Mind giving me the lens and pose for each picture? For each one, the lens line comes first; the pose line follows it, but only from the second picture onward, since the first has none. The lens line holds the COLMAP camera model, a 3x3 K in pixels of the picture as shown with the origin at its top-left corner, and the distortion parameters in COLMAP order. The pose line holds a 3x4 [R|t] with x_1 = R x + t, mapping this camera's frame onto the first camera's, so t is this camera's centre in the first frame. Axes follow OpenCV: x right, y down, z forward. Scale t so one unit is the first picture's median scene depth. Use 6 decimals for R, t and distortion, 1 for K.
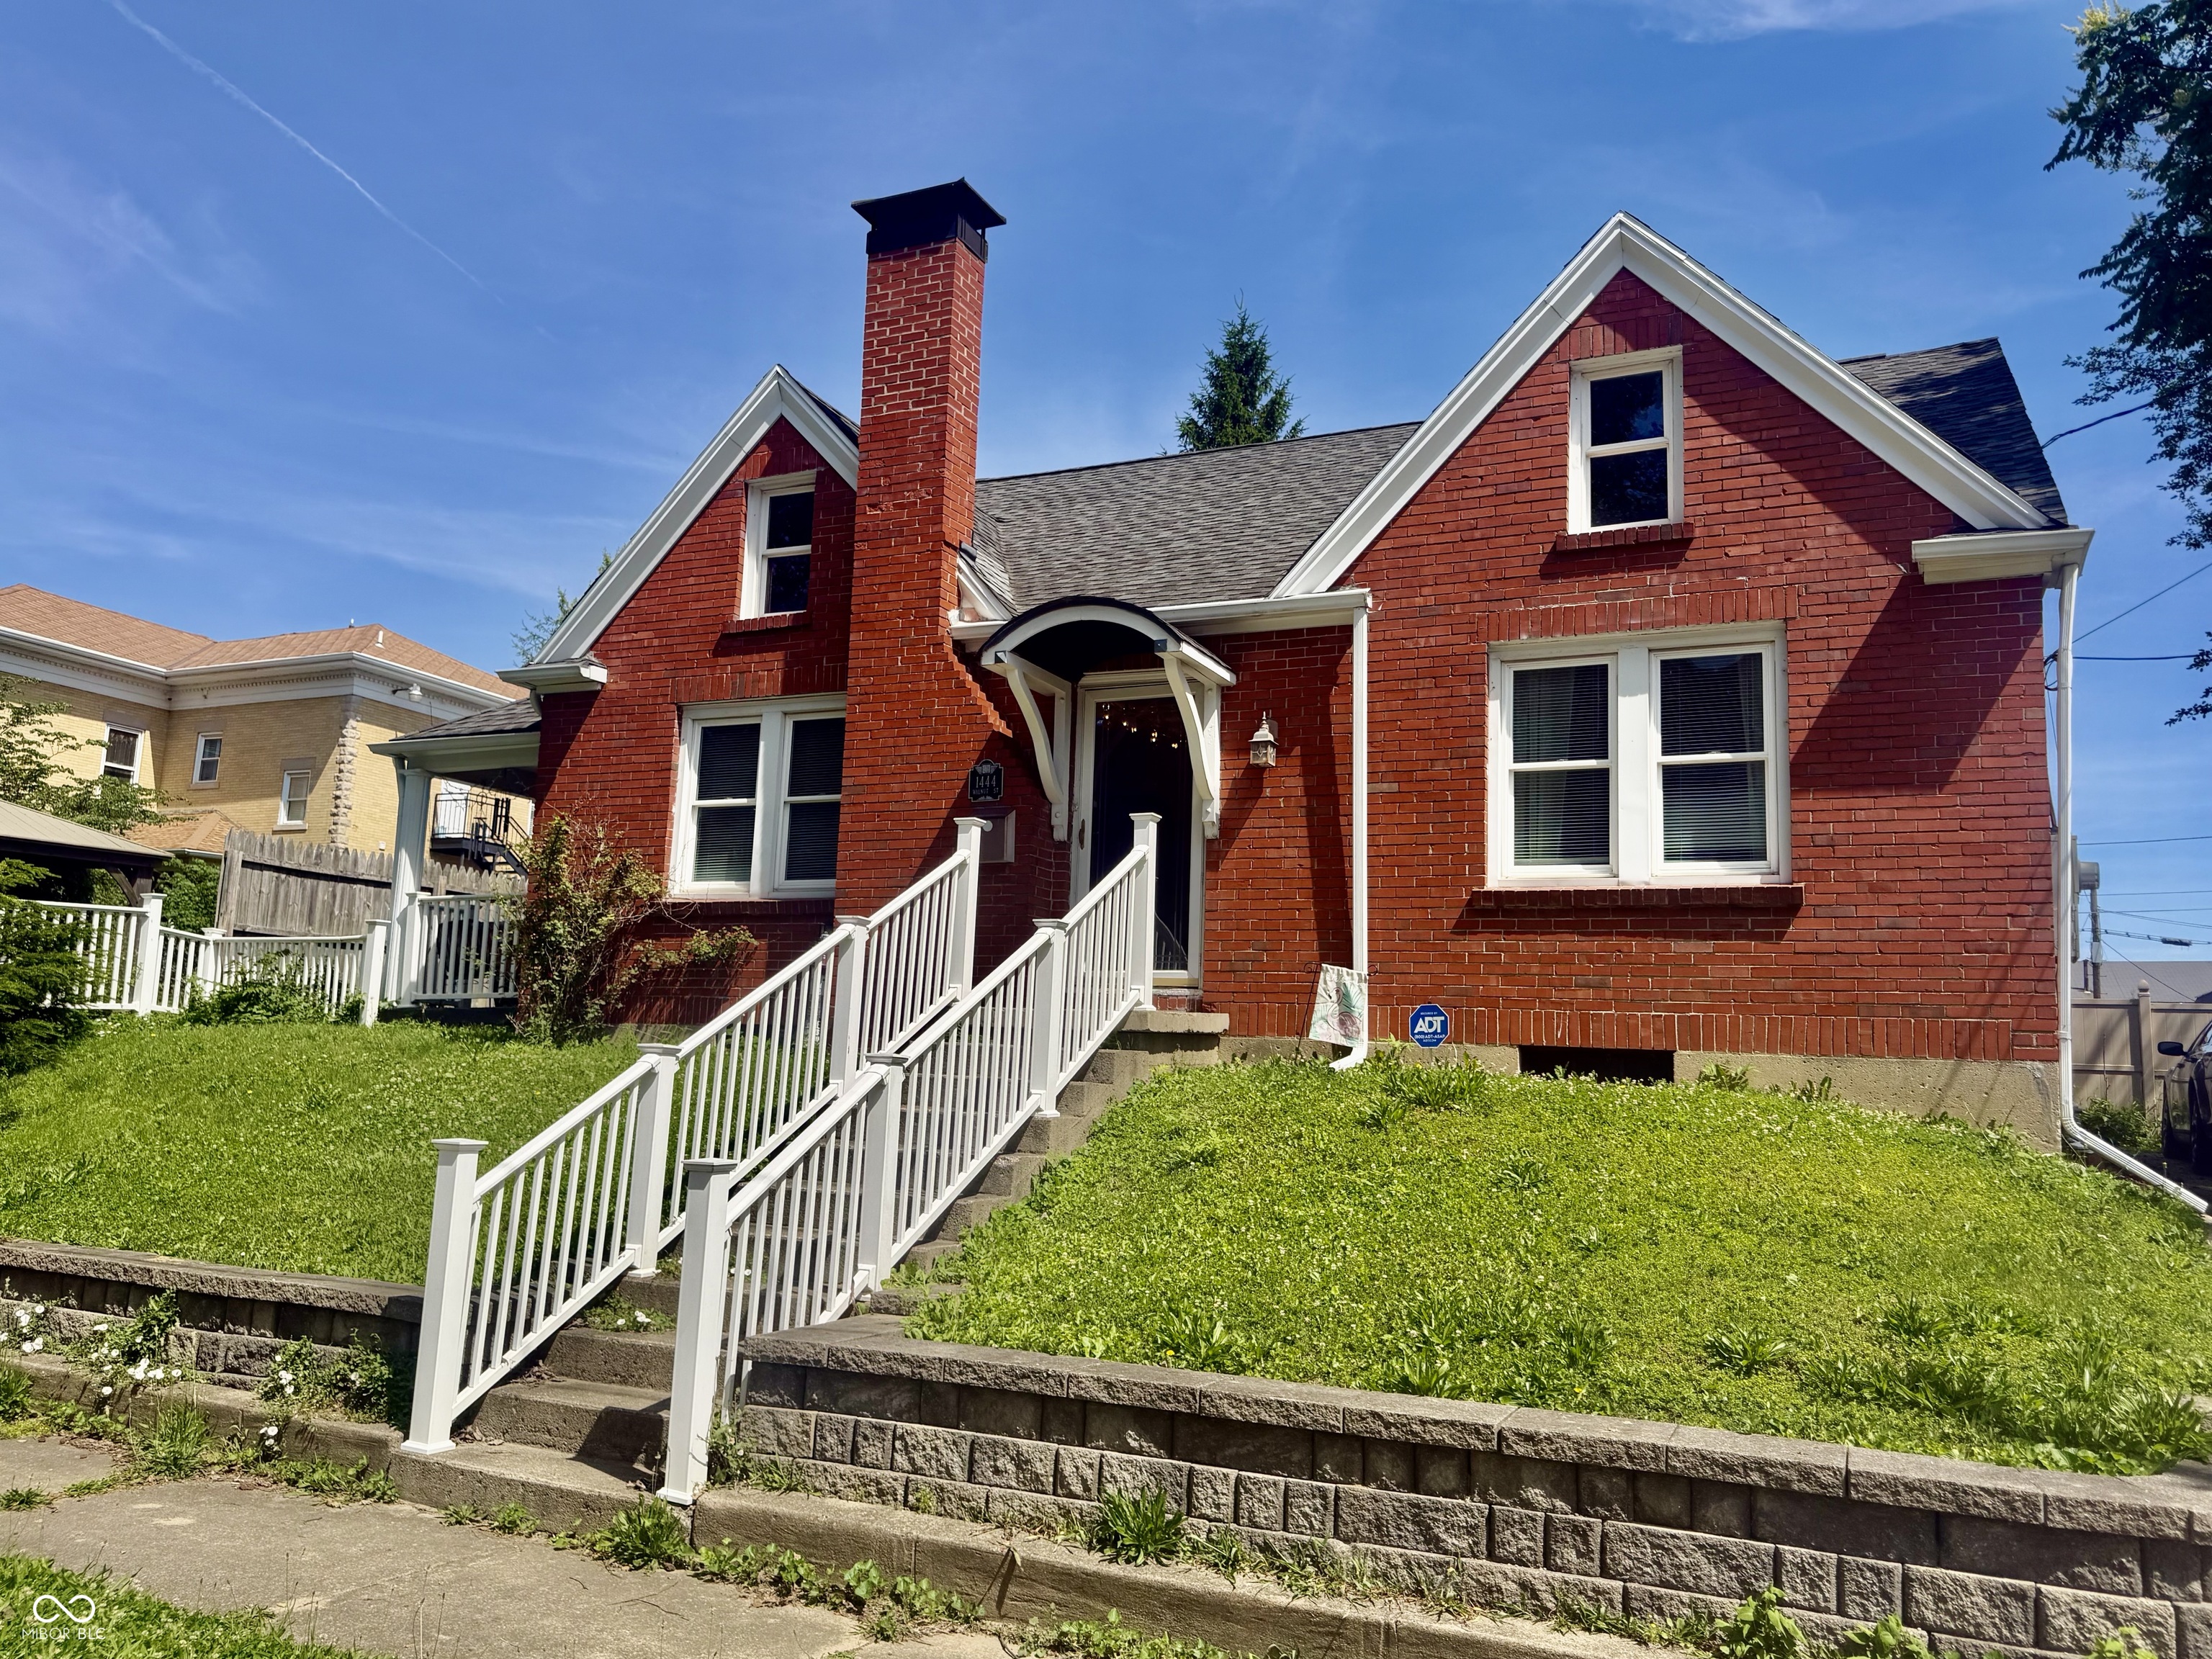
lens RADIAL K [[1655.9, 0, 1101.1], [0, 1655.9, 843.0], [0, 0, 1]] dist [0.028811, -0.010323]
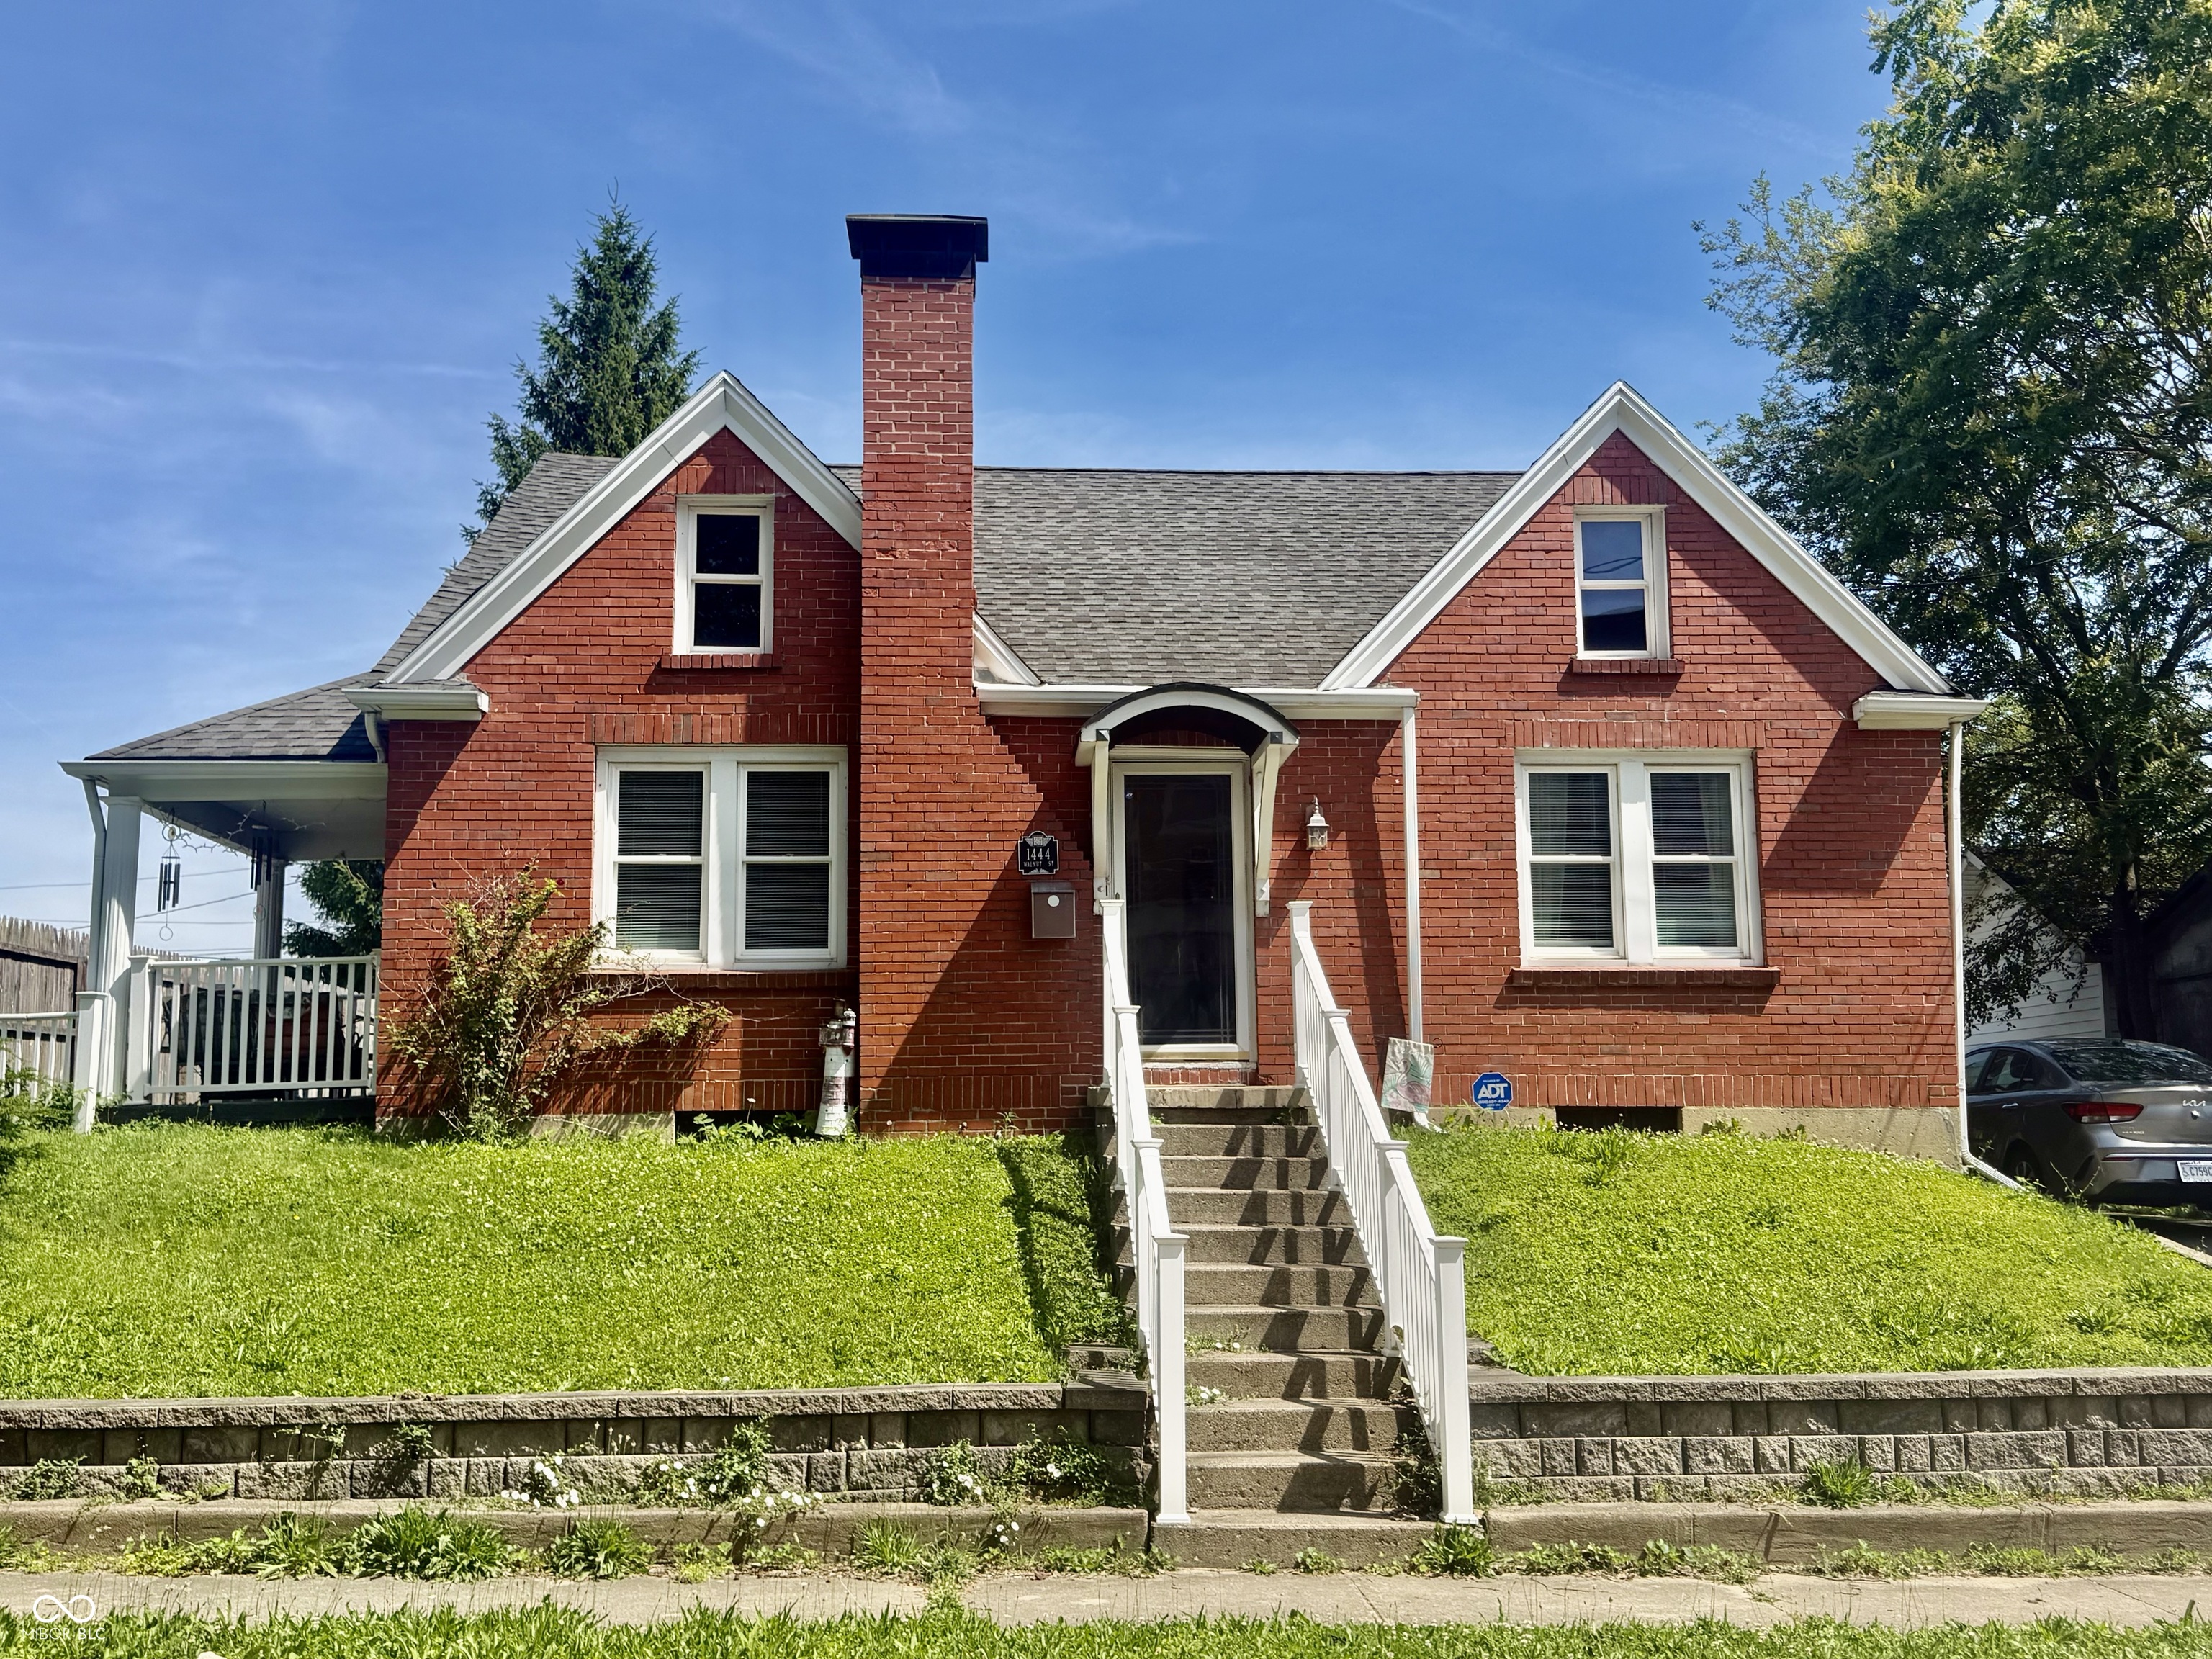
lens RADIAL K [[2102.8, 0, 1107.5], [0, 2102.8, 825.5], [0, 0, 1]] dist [0.029520, 0.000000]
pose [[0.880506, 0.026011, 0.473320, -0.704671], [-0.026253, 0.999637, -0.006097, -0.054032], [-0.473307, -0.007058, 0.880869, -0.128020]]
